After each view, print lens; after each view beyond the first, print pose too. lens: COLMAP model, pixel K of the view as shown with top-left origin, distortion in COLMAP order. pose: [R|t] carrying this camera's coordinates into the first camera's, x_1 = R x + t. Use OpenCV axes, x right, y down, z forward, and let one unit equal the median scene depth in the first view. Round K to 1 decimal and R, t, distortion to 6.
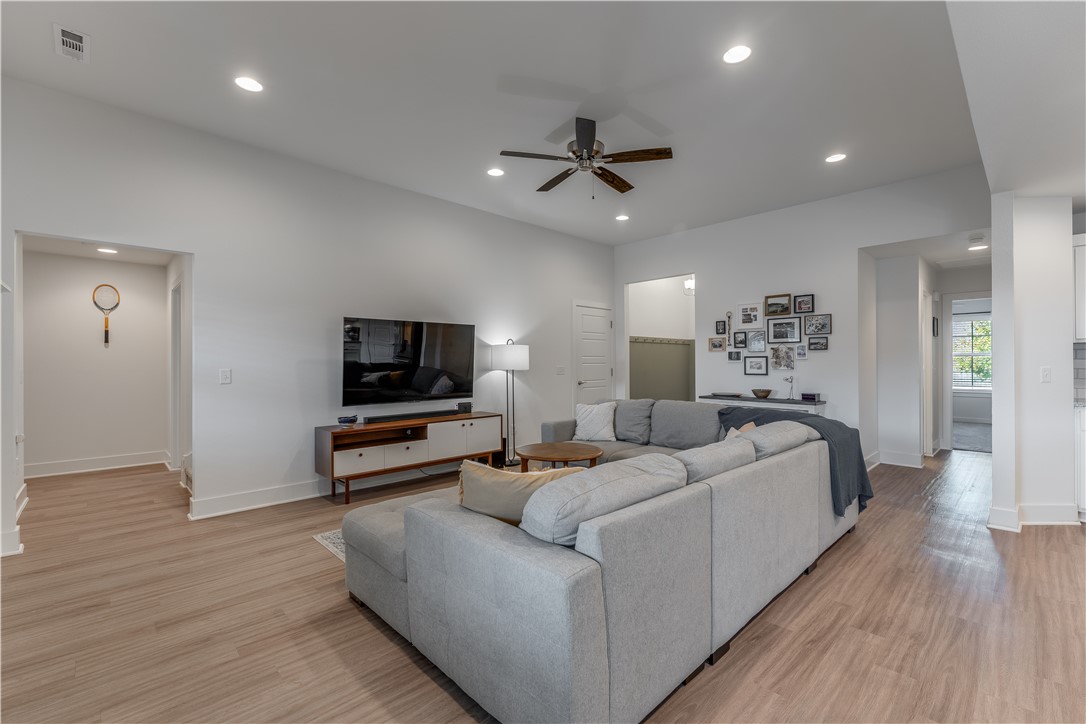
lens RADIAL K [[463.7, 0, 543.0], [0, 463.7, 362.0], [0, 0, 1]] dist [0.000829, 0.000158]
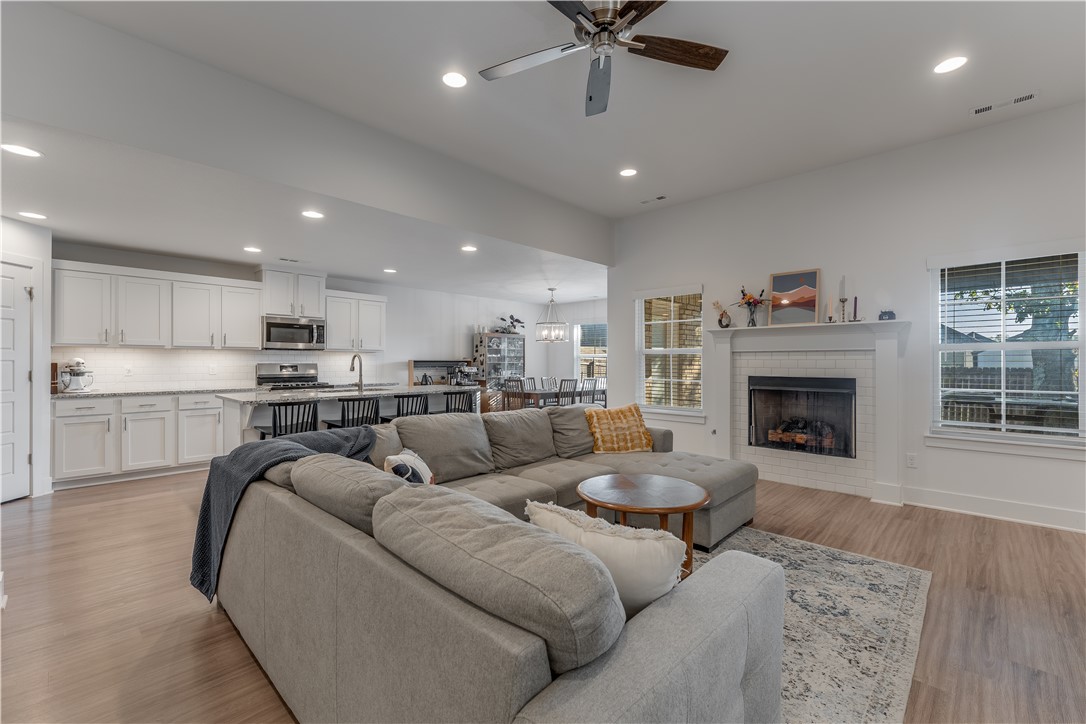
lens RADIAL K [[463.7, 0, 543.0], [0, 463.7, 362.0], [0, 0, 1]] dist [0.000829, 0.000158]
pose [[-0.999193, 0.003767, -0.039997, 0.143253], [0.003881, 0.999989, -0.002784, 0.002684], [0.039986, -0.002937, -0.999196, 1.159708]]
